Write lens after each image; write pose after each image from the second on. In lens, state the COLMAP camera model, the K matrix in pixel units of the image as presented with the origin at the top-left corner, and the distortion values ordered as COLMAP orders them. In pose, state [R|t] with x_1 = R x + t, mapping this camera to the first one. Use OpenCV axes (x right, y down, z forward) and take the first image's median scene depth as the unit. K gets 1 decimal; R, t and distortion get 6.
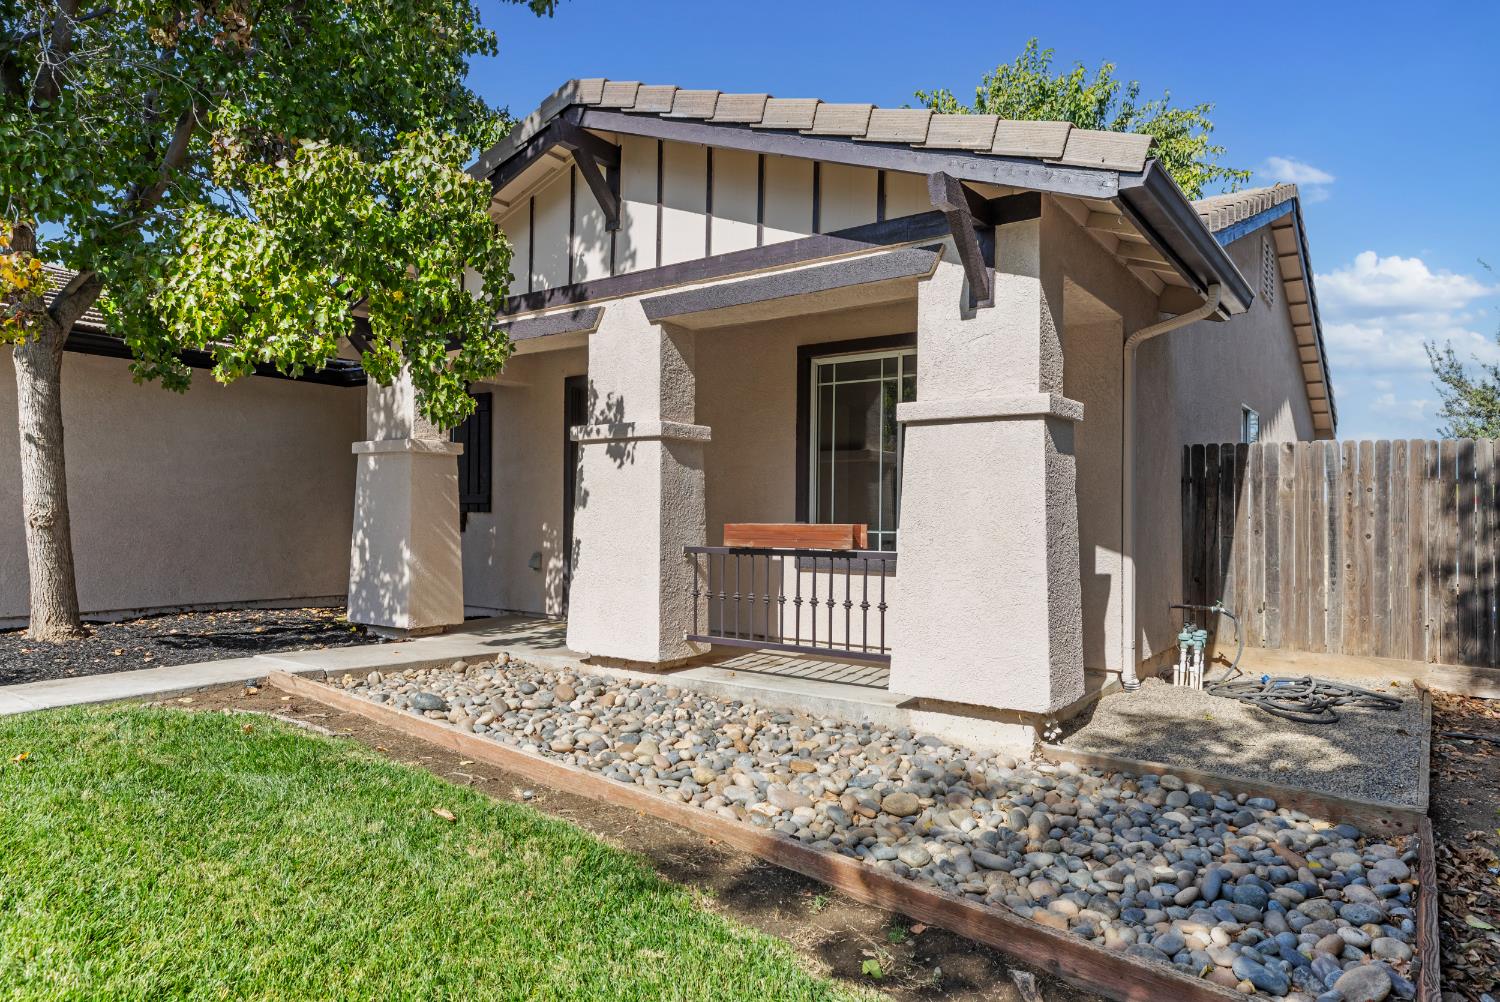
lens RADIAL K [[925.7, 0, 749.2], [0, 925.7, 515.4], [0, 0, 1]] dist [0.003852, 0.000483]
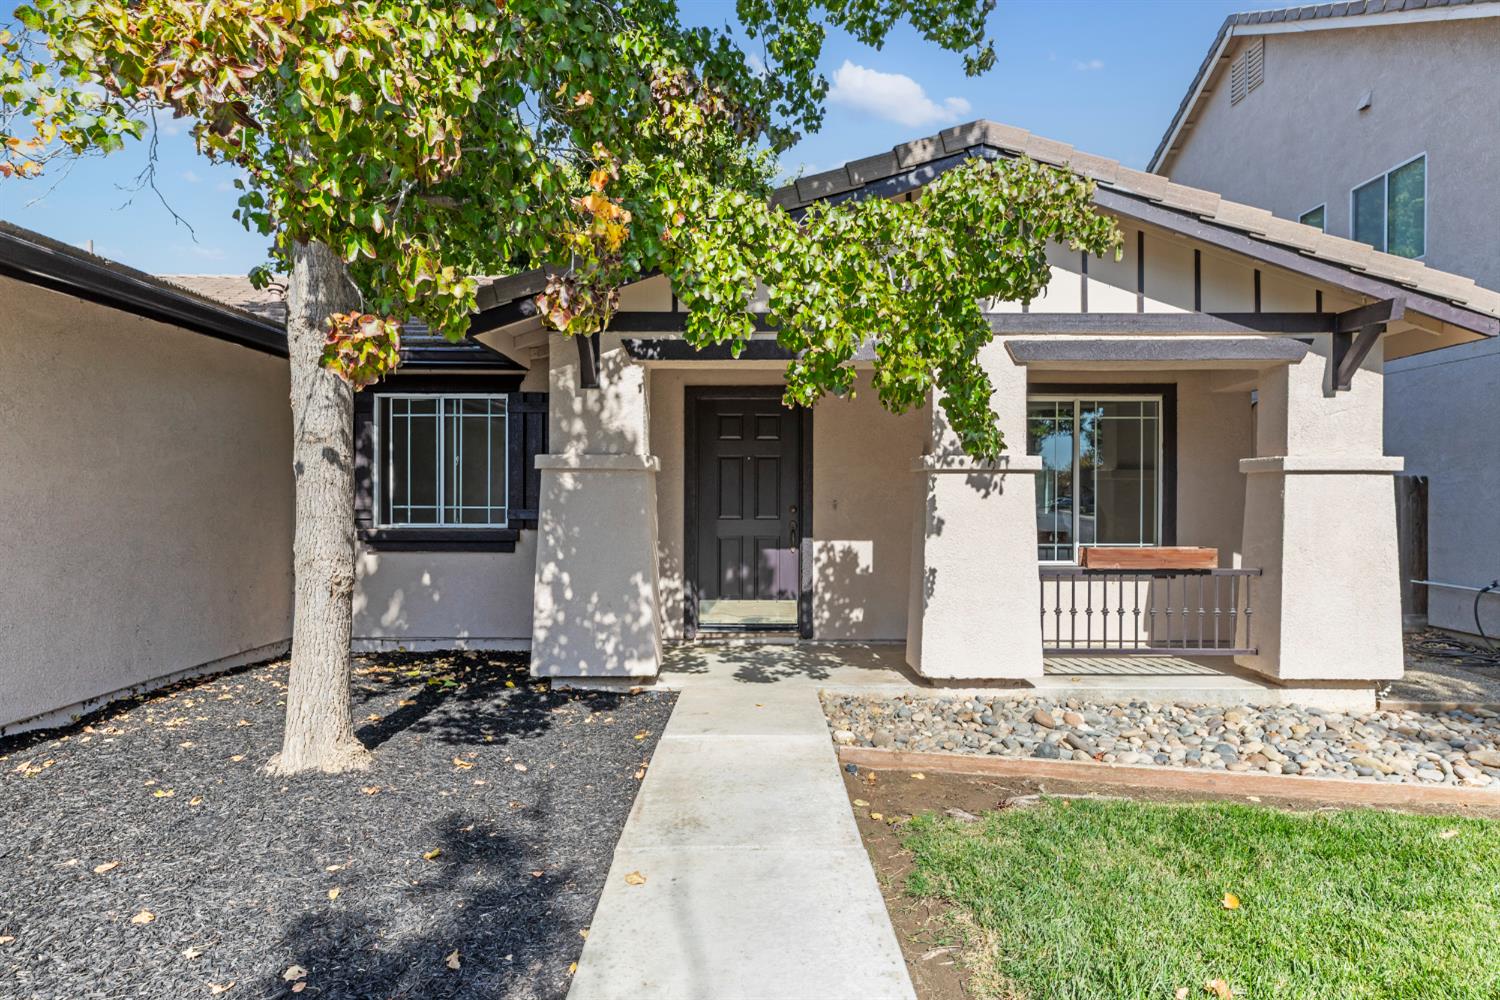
lens RADIAL K [[833.6, 0, 751.8], [0, 833.6, 498.3], [0, 0, 1]] dist [0.003128, 0.000207]
pose [[0.812162, -0.008300, 0.583373, -0.895916], [0.004156, 0.999956, 0.008441, -0.059120], [-0.583417, -0.004431, 0.812161, 0.381067]]
